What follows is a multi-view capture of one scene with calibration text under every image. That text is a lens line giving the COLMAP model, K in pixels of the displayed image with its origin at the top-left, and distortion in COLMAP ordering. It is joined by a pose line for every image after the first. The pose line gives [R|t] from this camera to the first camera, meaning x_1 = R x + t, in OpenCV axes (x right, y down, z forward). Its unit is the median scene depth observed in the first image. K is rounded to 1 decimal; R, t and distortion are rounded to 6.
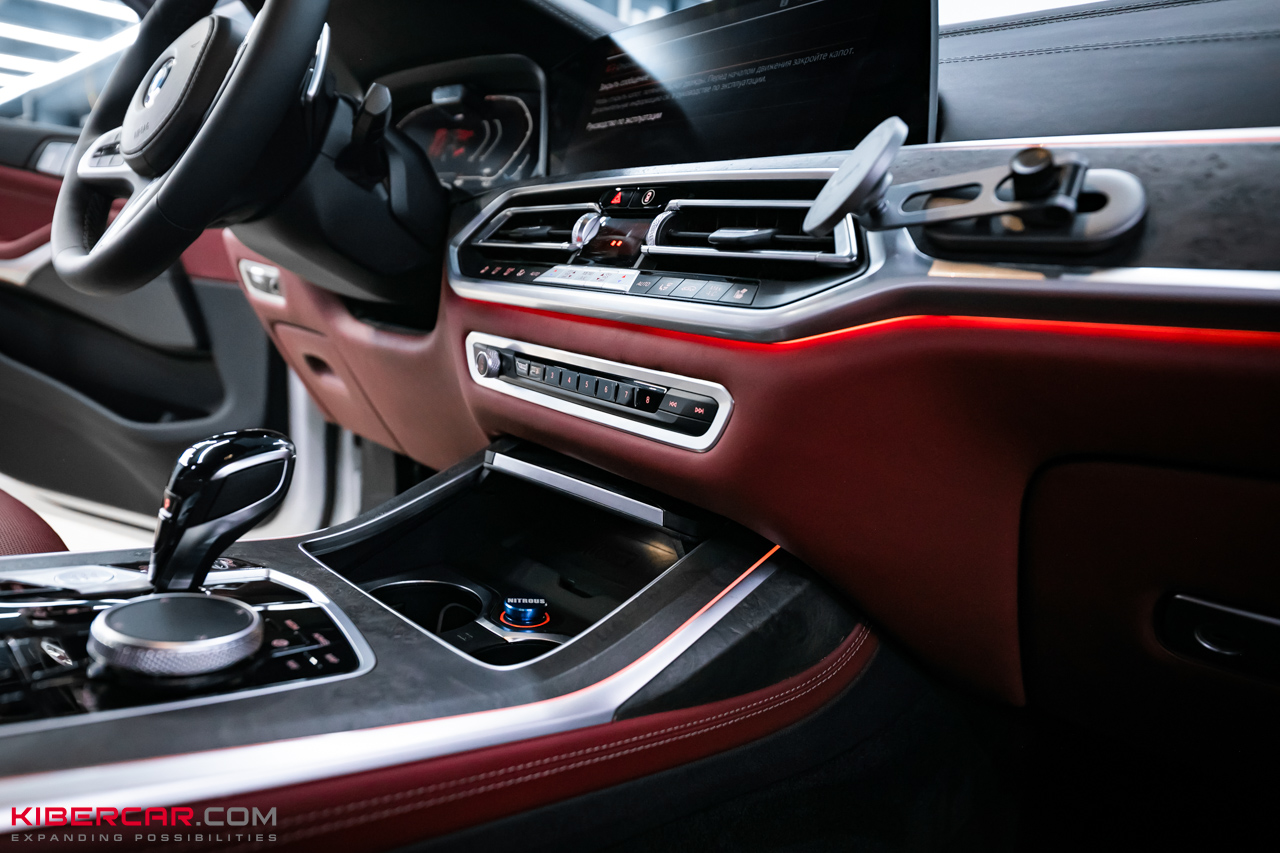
lens RADIAL K [[804.6, 0, 656.8], [0, 804.6, 429.6], [0, 0, 1]] dist [0.002349, -0.002848]
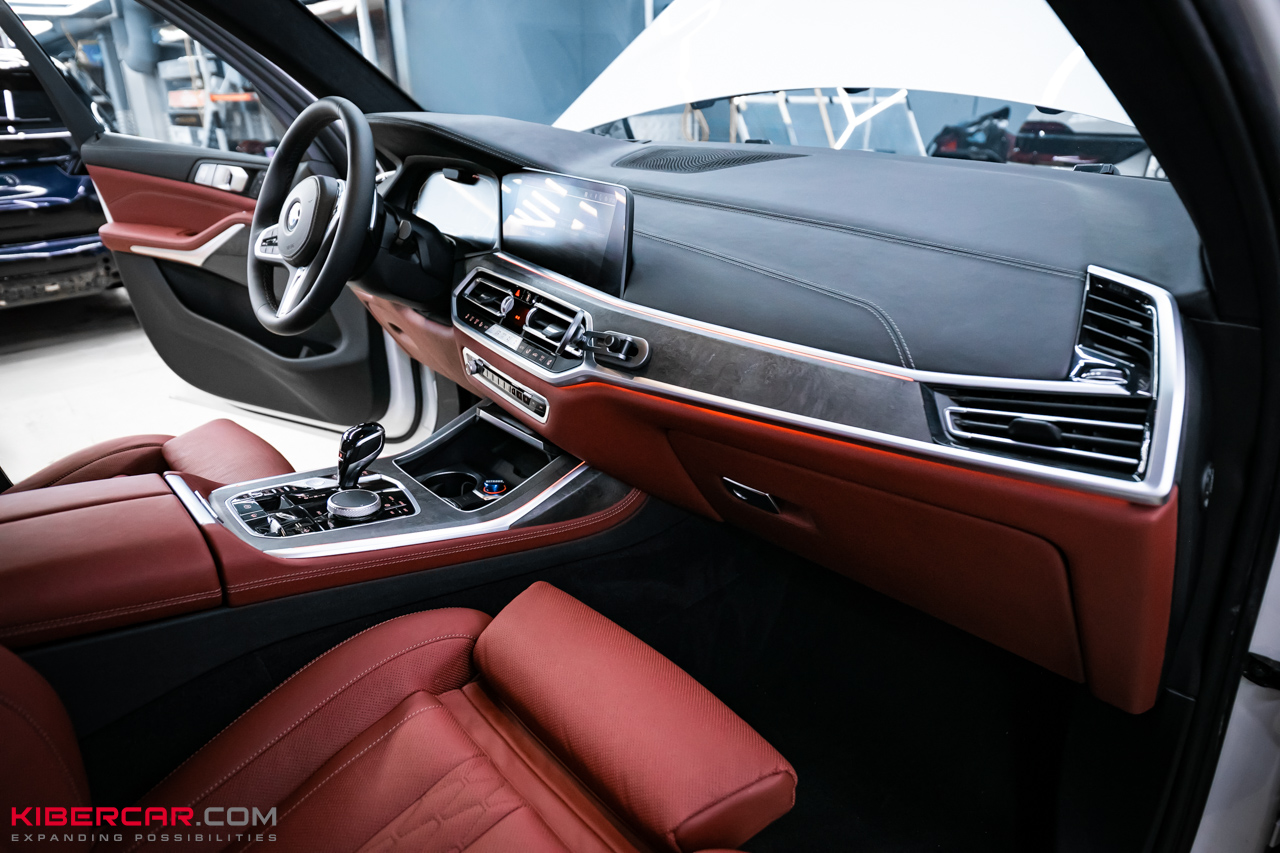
lens RADIAL K [[804.6, 0, 656.8], [0, 804.6, 429.6], [0, 0, 1]] dist [0.002349, -0.002848]
pose [[0.991750, -0.037838, -0.122472, 0.642418], [0.061065, 0.979520, 0.191863, -0.372922], [0.112704, -0.197759, 0.973750, -1.237578]]
